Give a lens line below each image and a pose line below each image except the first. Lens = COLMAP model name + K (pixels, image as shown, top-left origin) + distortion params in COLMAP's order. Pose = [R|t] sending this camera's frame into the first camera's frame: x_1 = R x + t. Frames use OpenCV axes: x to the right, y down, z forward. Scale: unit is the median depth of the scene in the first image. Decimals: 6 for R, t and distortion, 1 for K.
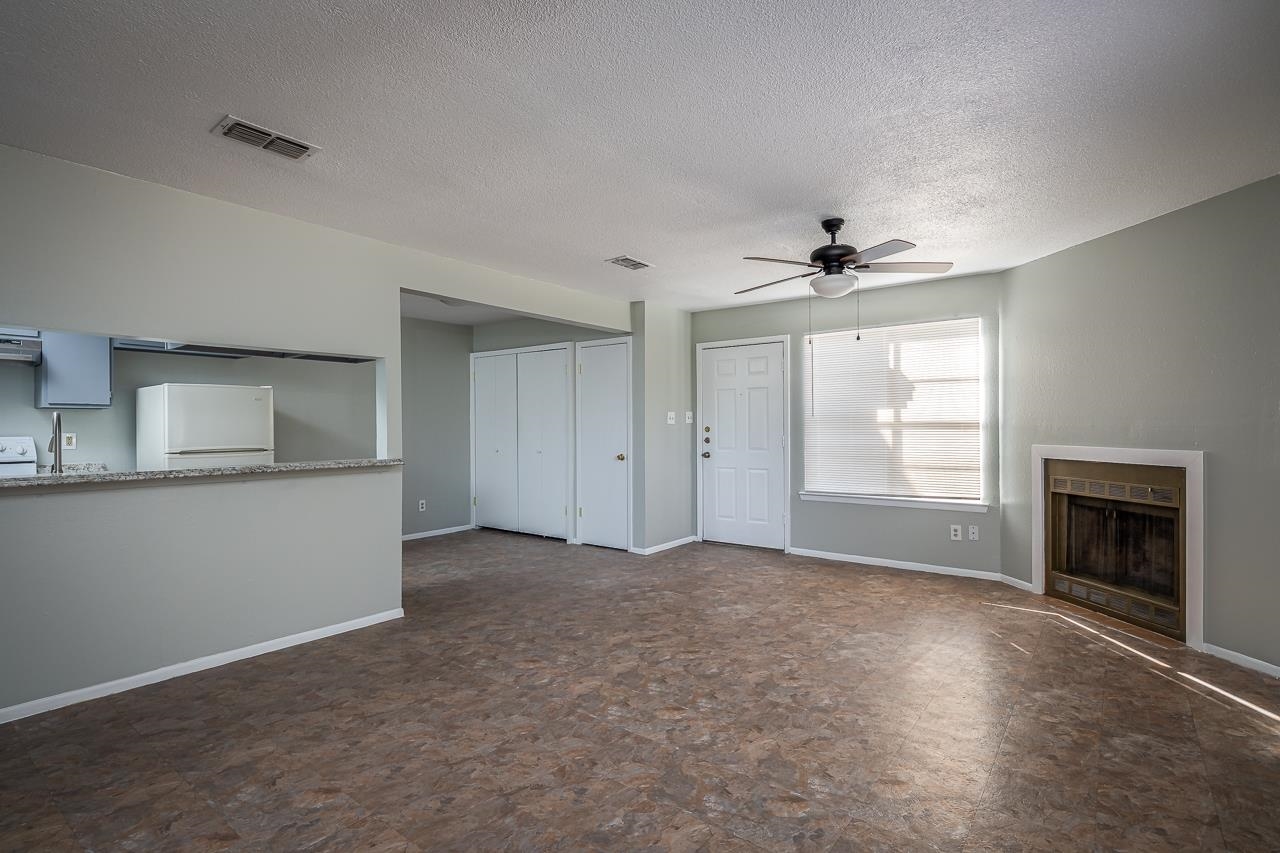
lens RADIAL K [[611.0, 0, 640.0], [0, 611.0, 426.5], [0, 0, 1]] dist [0.002460, -0.000933]
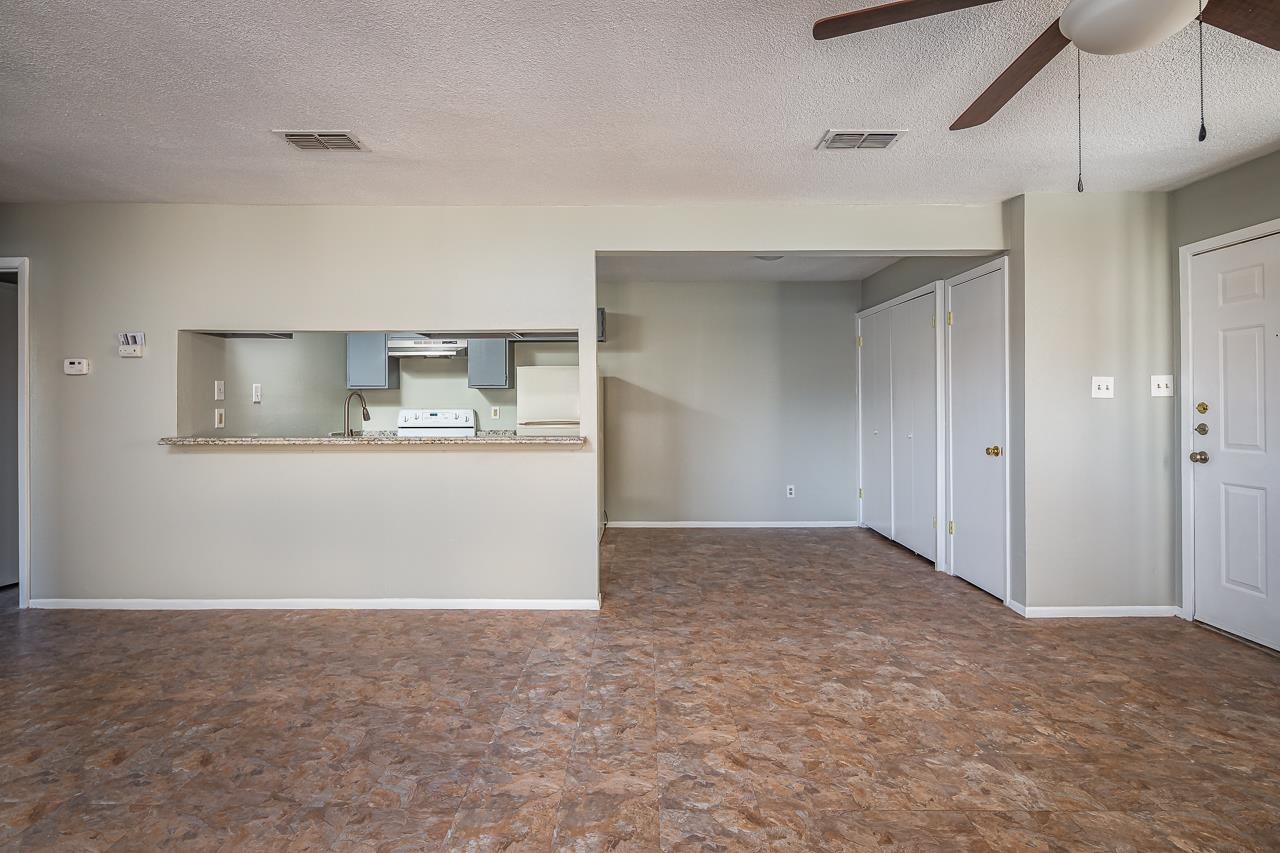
lens RADIAL K [[614.4, 0, 642.4], [0, 614.4, 398.6], [0, 0, 1]] dist [0.000737, -0.001466]
pose [[0.606011, -0.003784, -0.795447, 0.419880], [-0.000724, 0.999986, -0.005309, -0.000059], [0.795456, 0.003793, 0.606000, 0.540814]]
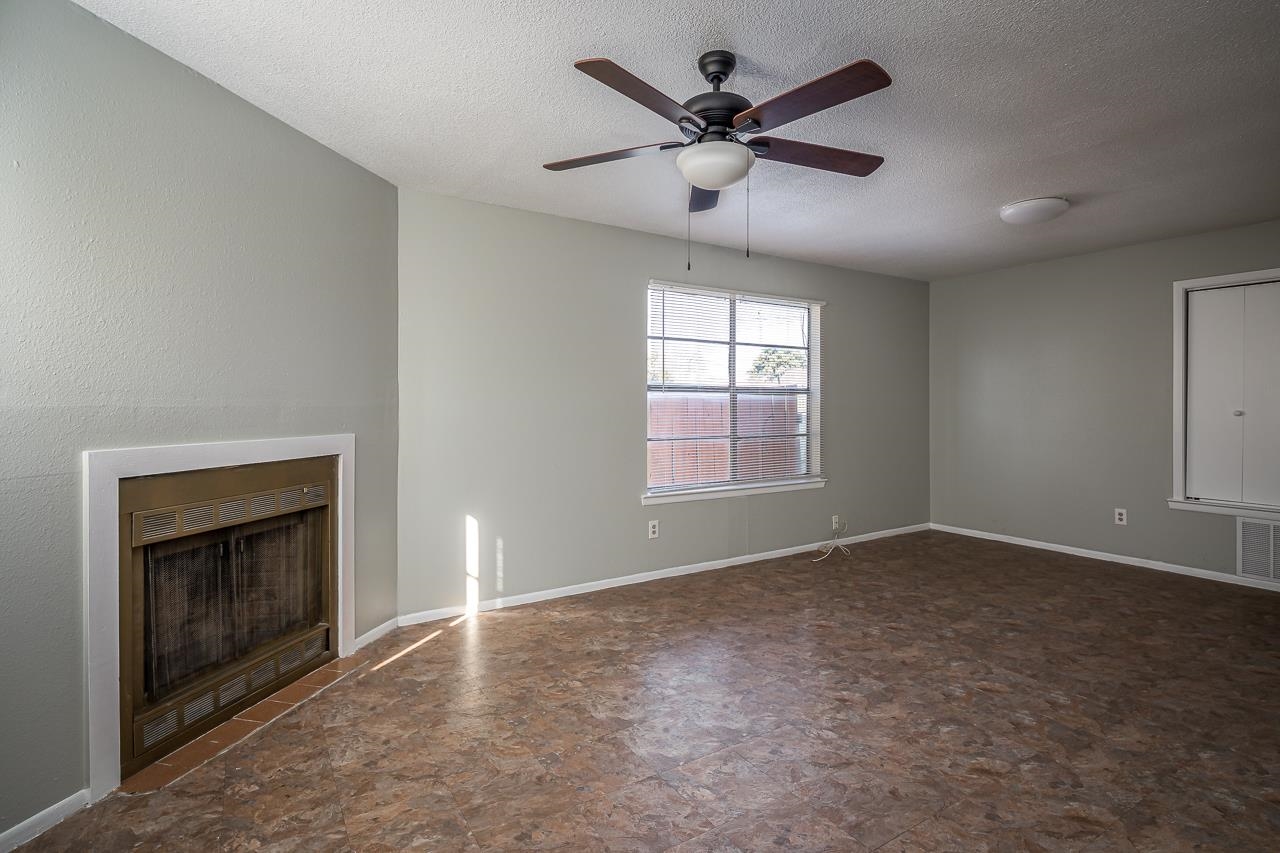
lens RADIAL K [[617.6, 0, 639.3], [0, 617.6, 405.6], [0, 0, 1]] dist [0.002734, -0.003252]
pose [[-0.938975, 0.002723, 0.343976, 0.178728], [0.002820, 0.999996, -0.000218, 0.000193], [-0.343975, 0.000766, -0.938979, 1.558705]]
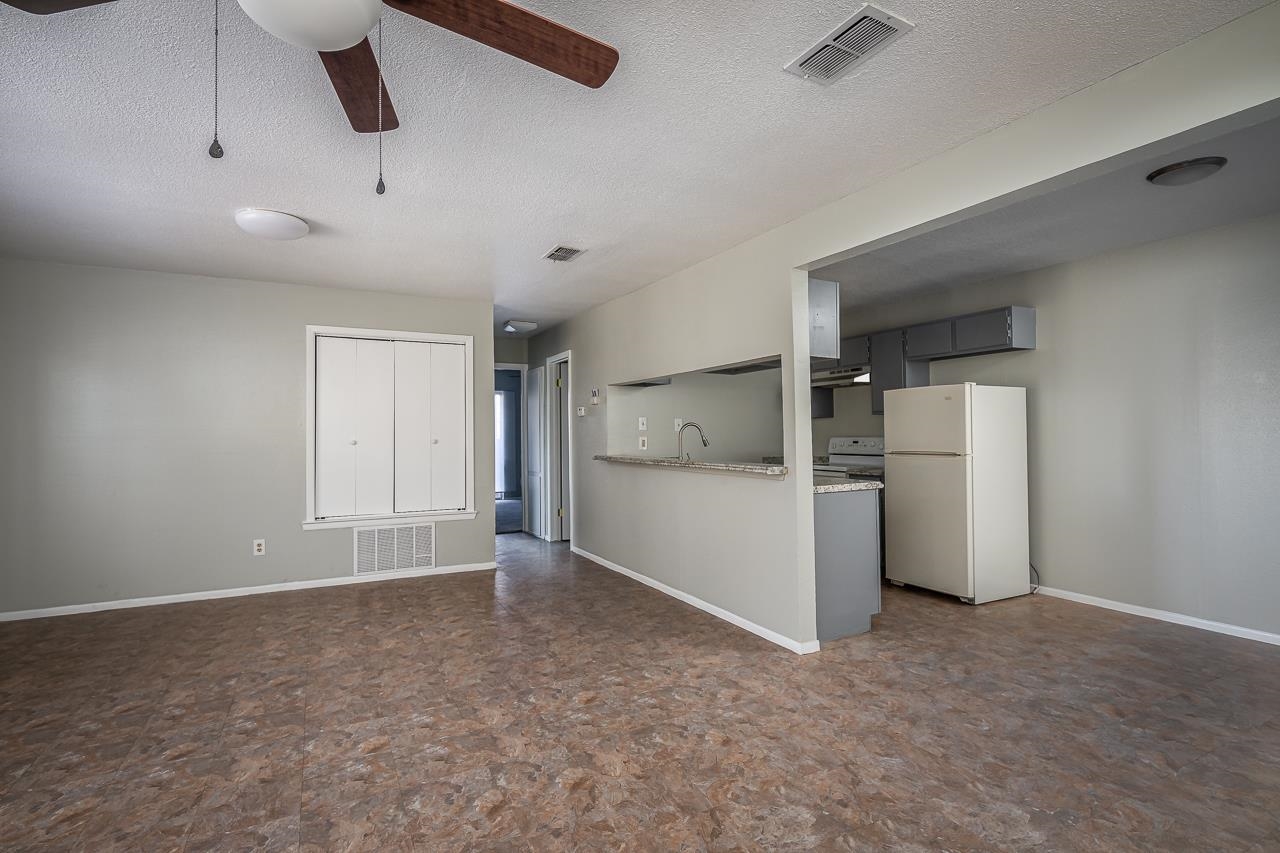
lens RADIAL K [[617.6, 0, 639.3], [0, 617.6, 405.6], [0, 0, 1]] dist [0.002734, -0.003252]
pose [[-0.420960, -0.033505, -0.906460, 0.537988], [0.011231, 0.999048, -0.042143, 0.000529], [0.907010, -0.027921, -0.420183, 1.276111]]
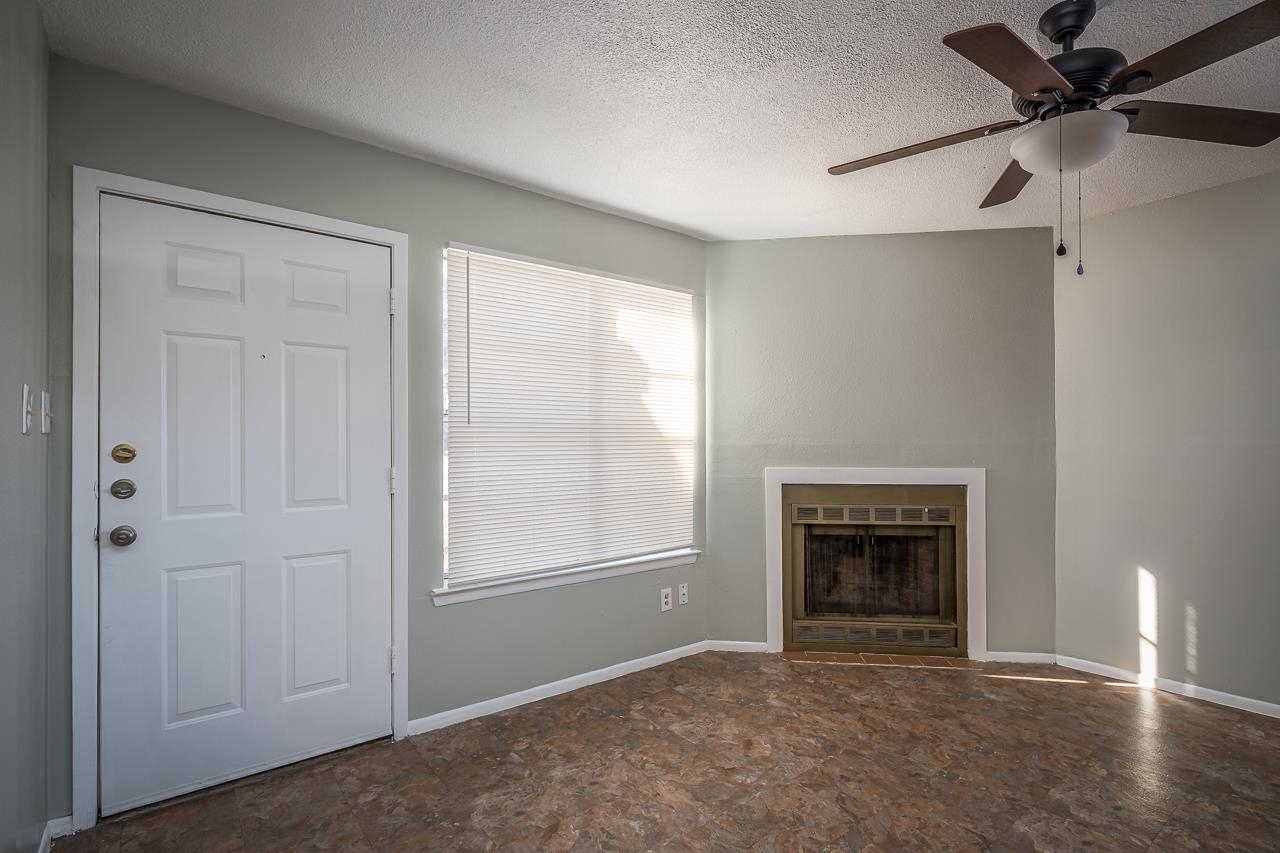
lens RADIAL K [[619.0, 0, 638.1], [0, 619.0, 441.6], [0, 0, 1]] dist [-0.003144, -0.000871]
pose [[0.255472, 0.007813, 0.966785, -0.226201], [0.002045, 0.999961, -0.008621, 0.002650], [-0.966814, 0.004179, 0.255446, 1.179241]]
